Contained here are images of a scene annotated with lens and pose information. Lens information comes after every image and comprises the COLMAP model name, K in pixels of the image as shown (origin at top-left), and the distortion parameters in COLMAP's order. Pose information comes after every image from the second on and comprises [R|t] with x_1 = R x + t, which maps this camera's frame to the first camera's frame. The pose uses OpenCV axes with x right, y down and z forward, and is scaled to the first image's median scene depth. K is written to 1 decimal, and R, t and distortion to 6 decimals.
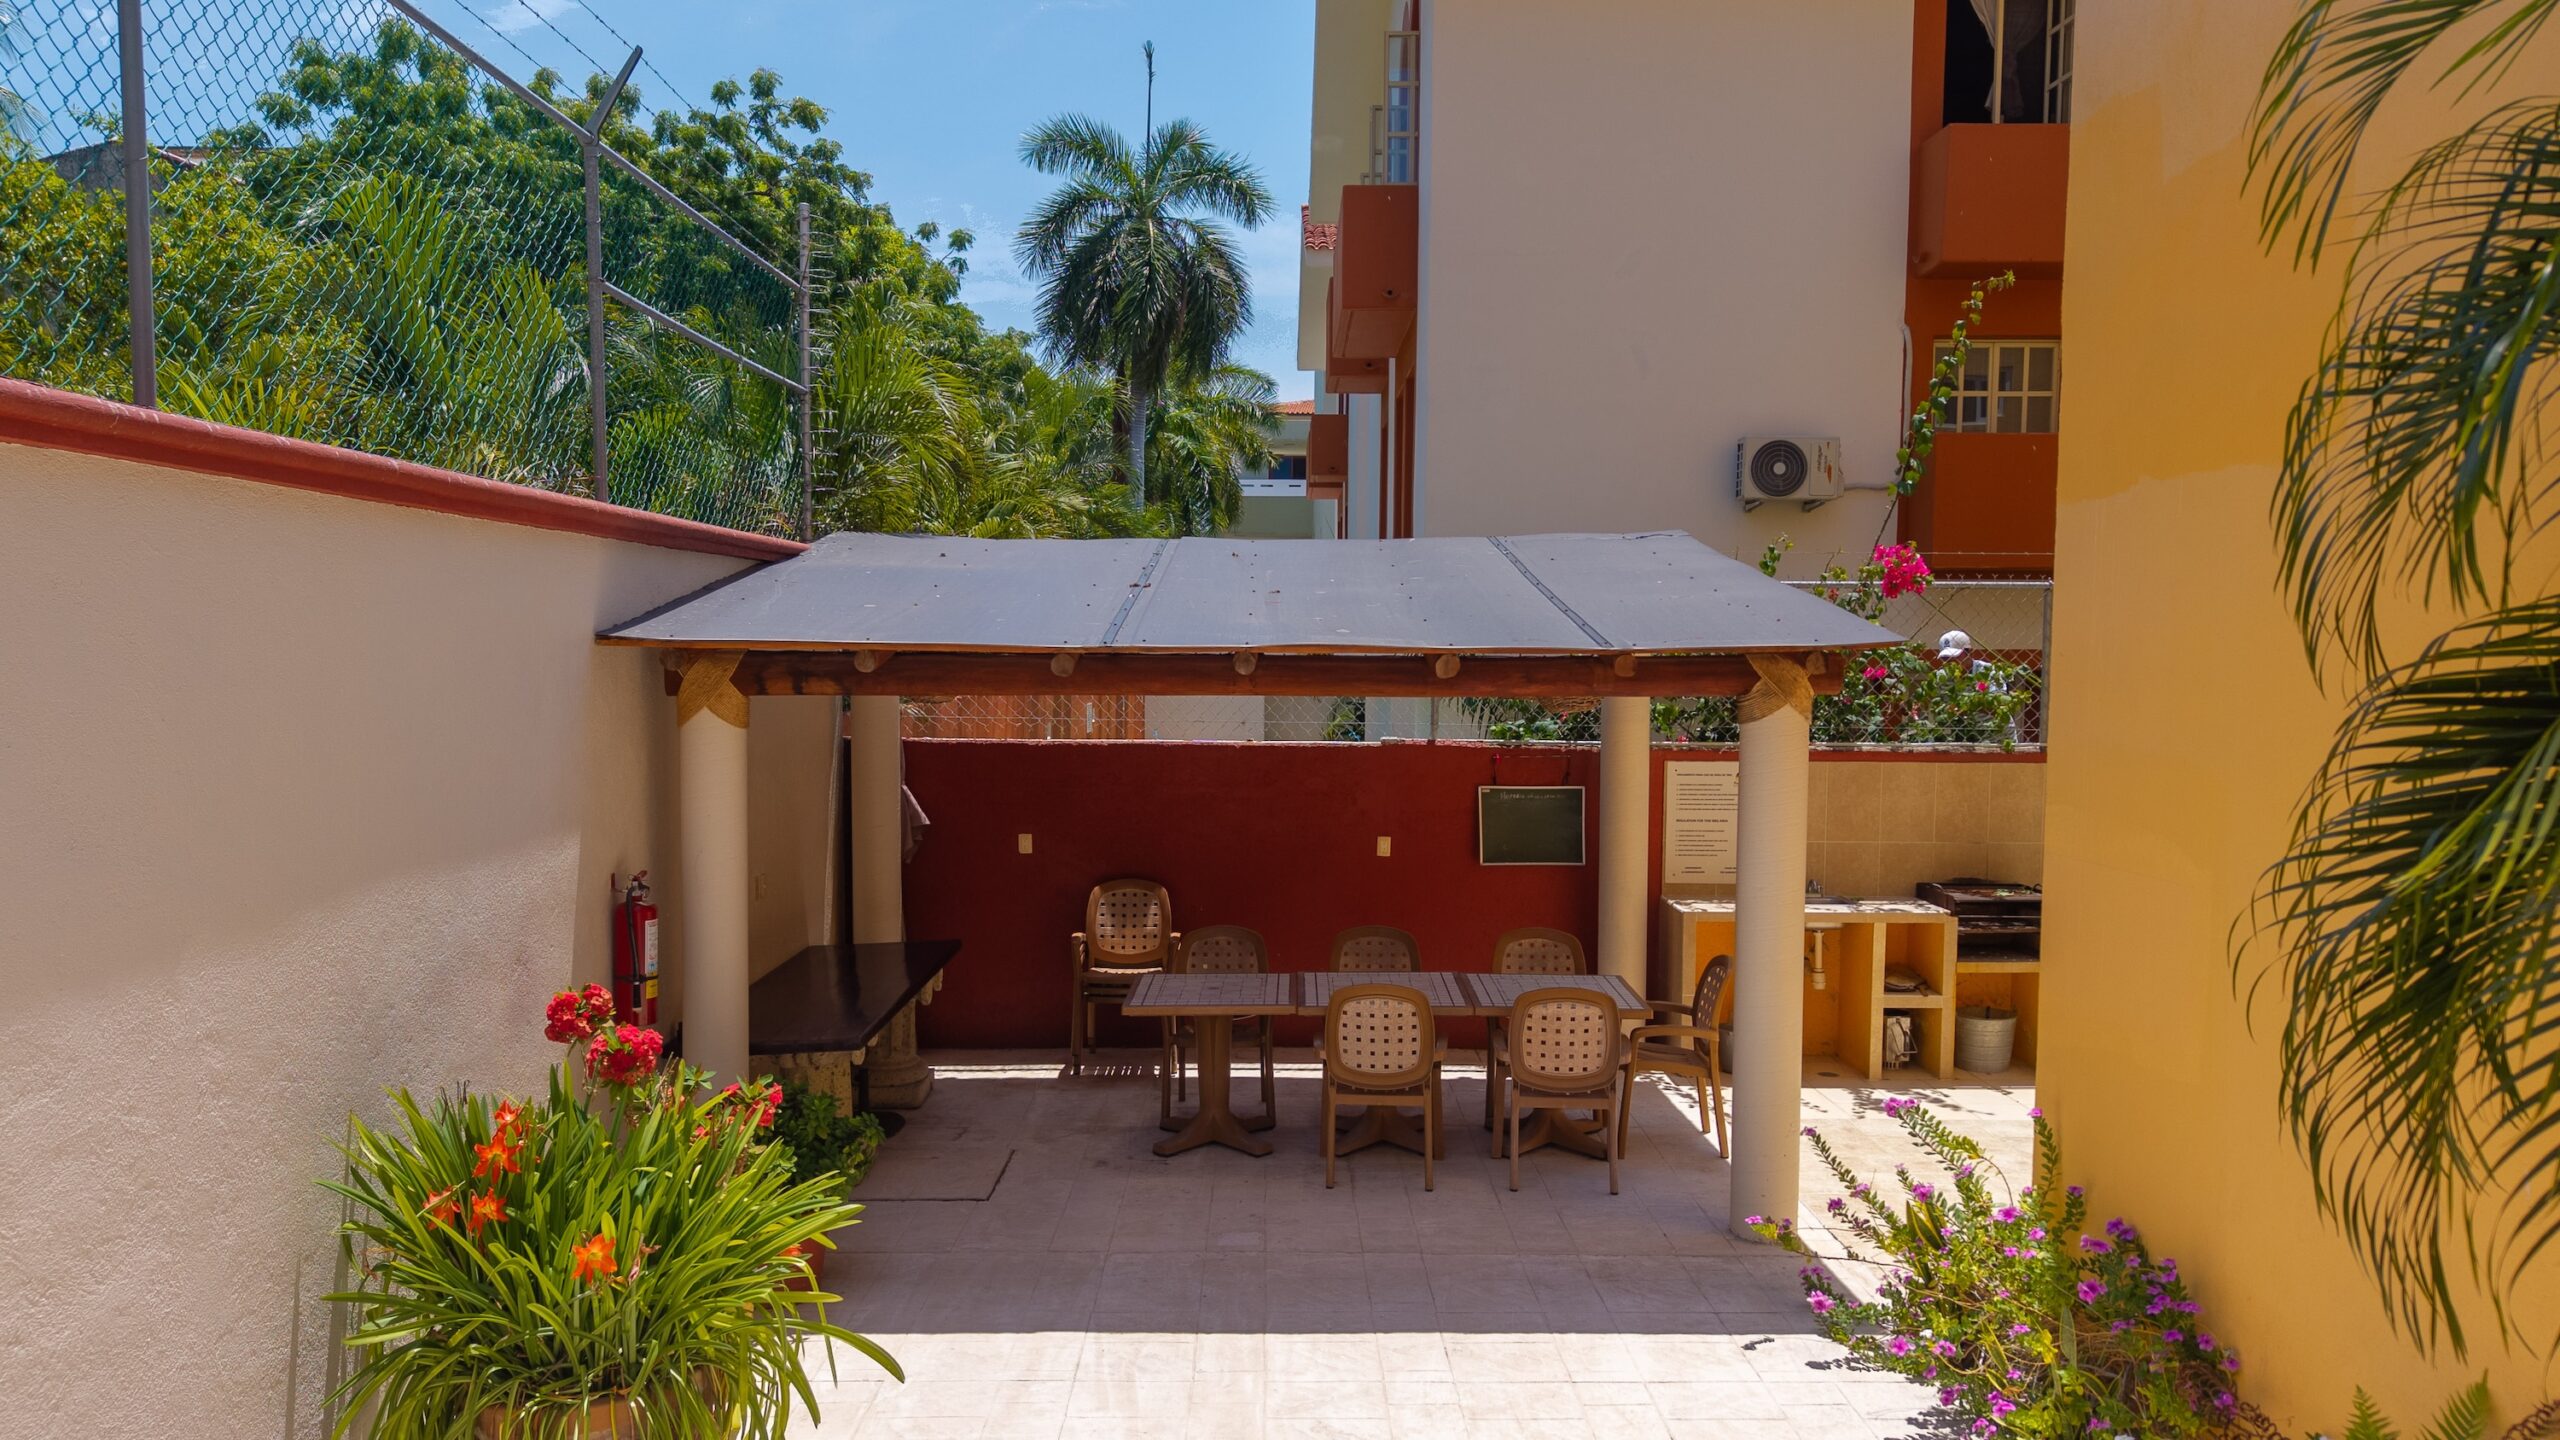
lens RADIAL K [[1825.5, 0, 1228.5], [0, 1825.5, 649.0], [0, 0, 1]] dist [0.000869, 0.083794]
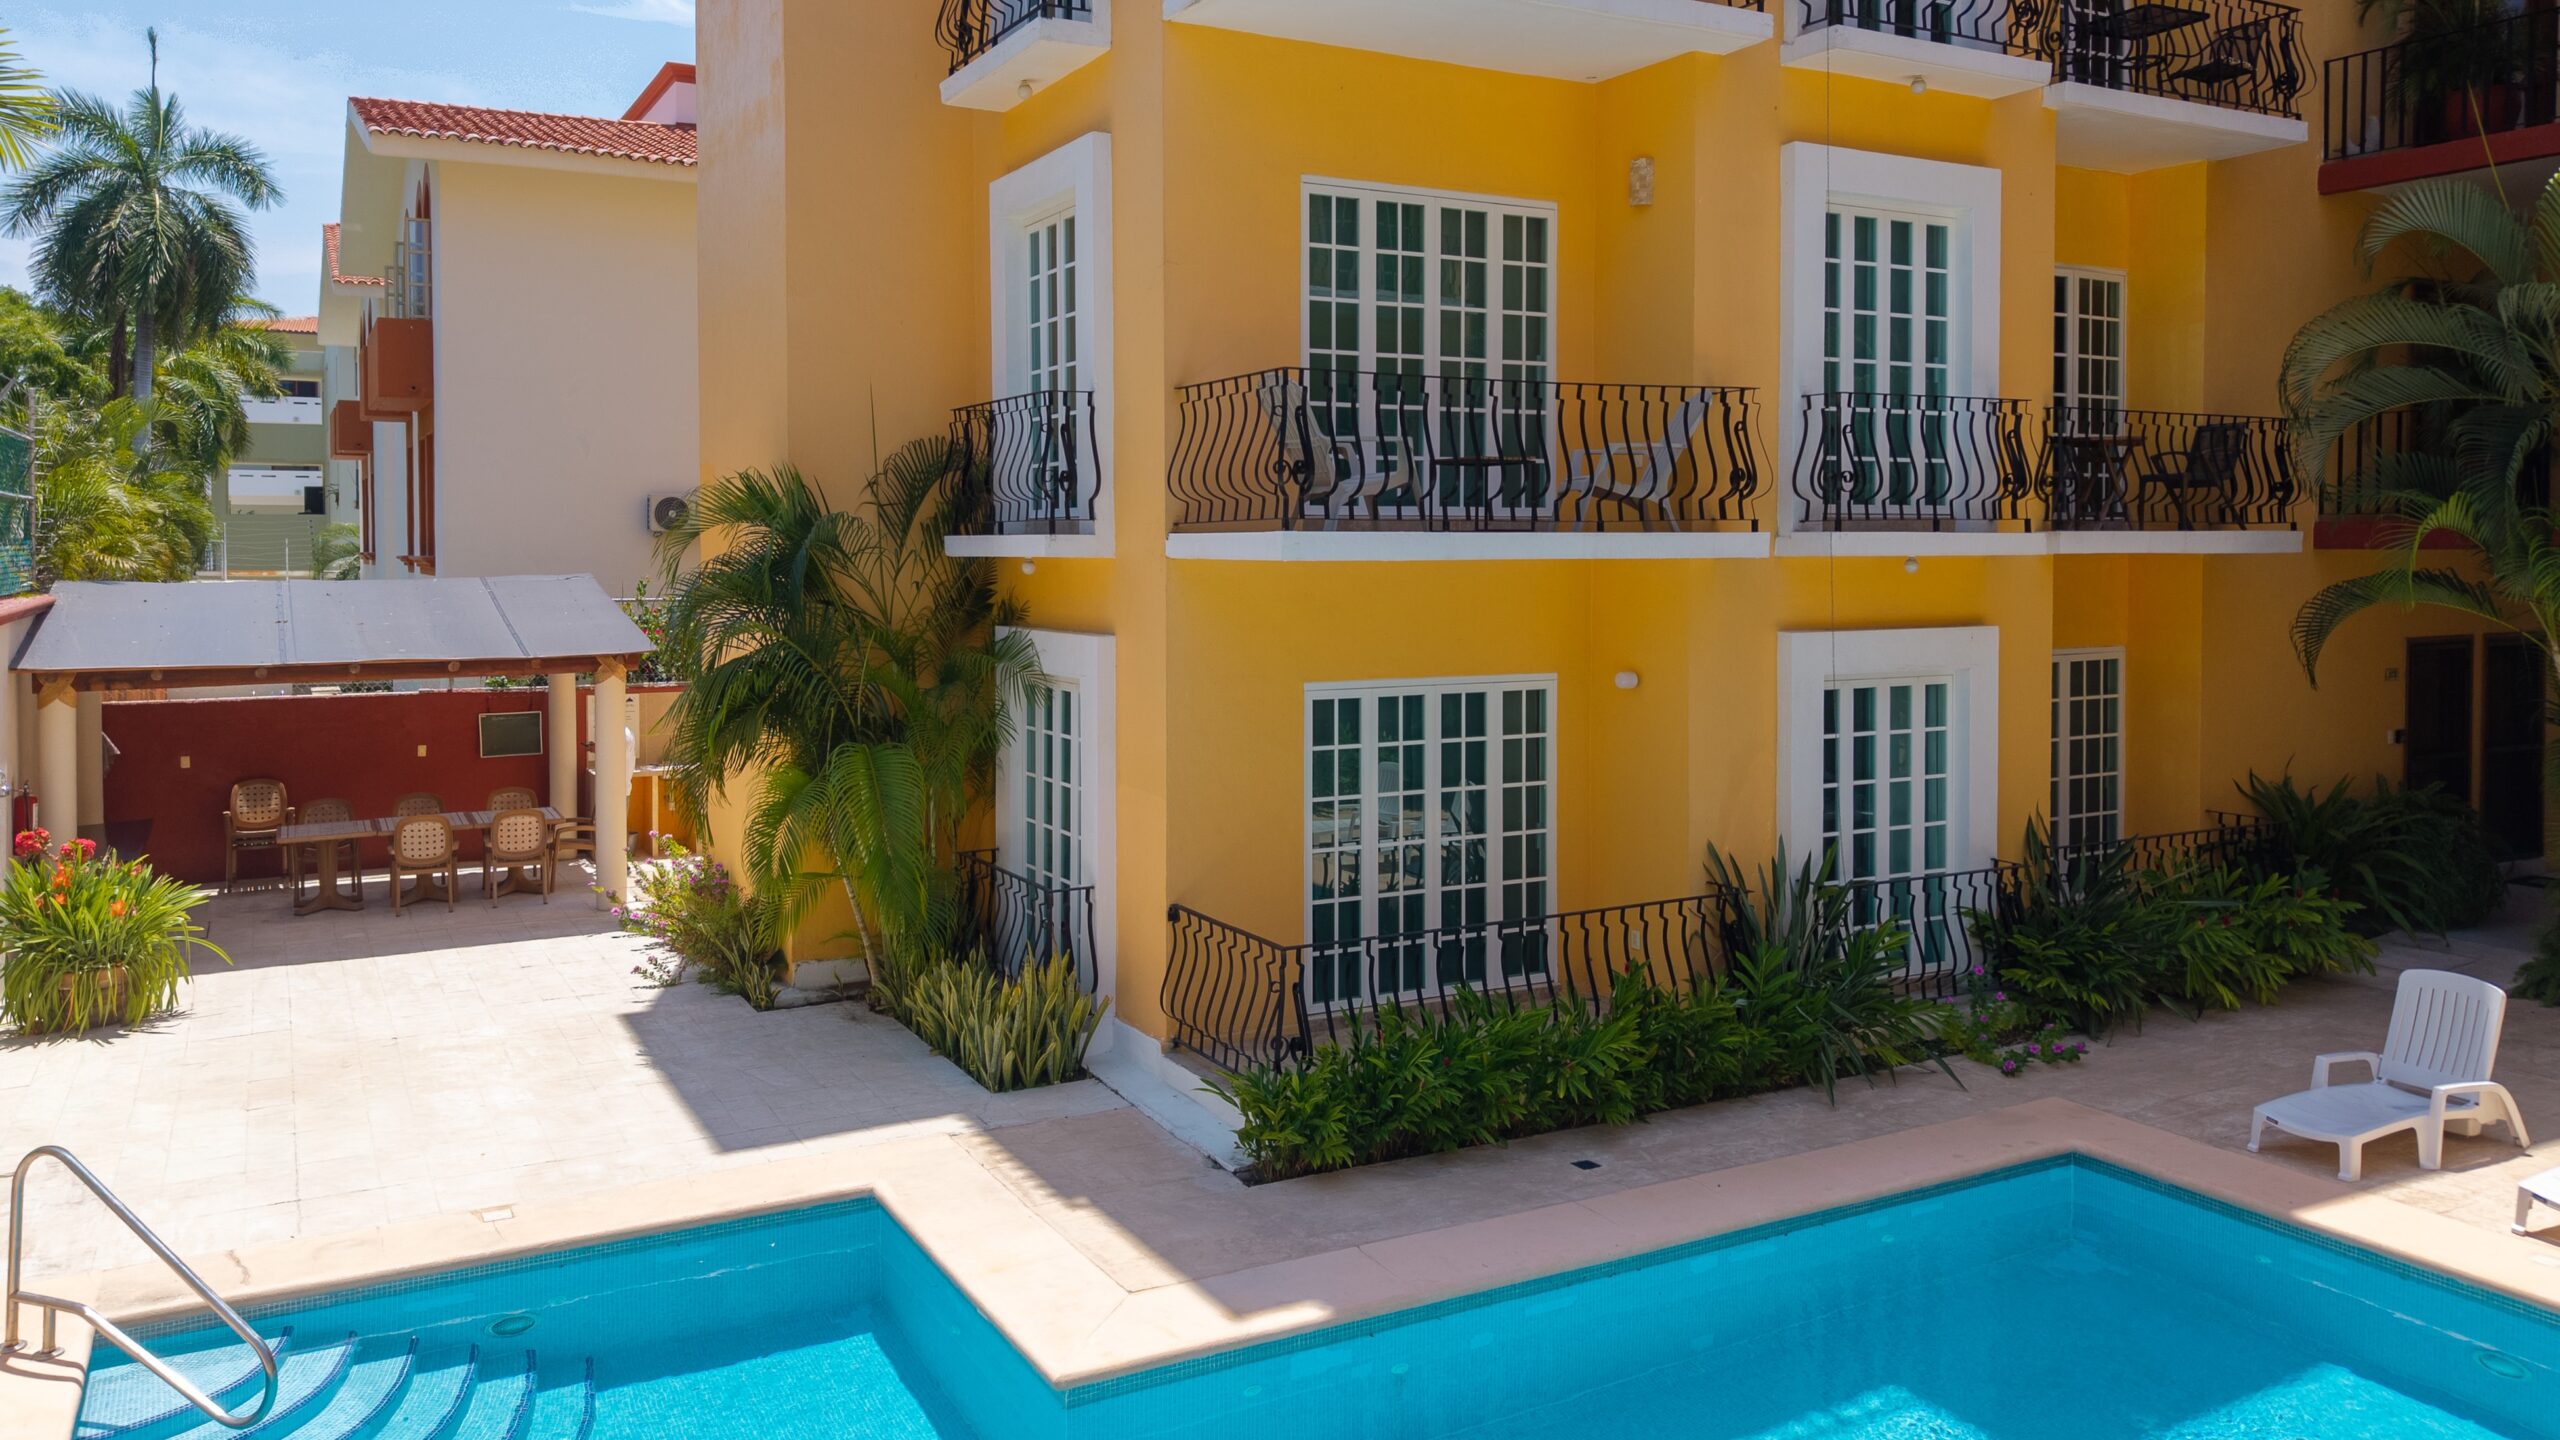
lens RADIAL K [[1825.5, 0, 1228.5], [0, 1825.5, 649.0], [0, 0, 1]] dist [0.000869, 0.083794]
pose [[0.874528, -0.032030, 0.483917, -0.090598], [0.005550, 0.998412, 0.056054, -0.089346], [-0.484944, -0.046336, 0.873317, -0.963581]]
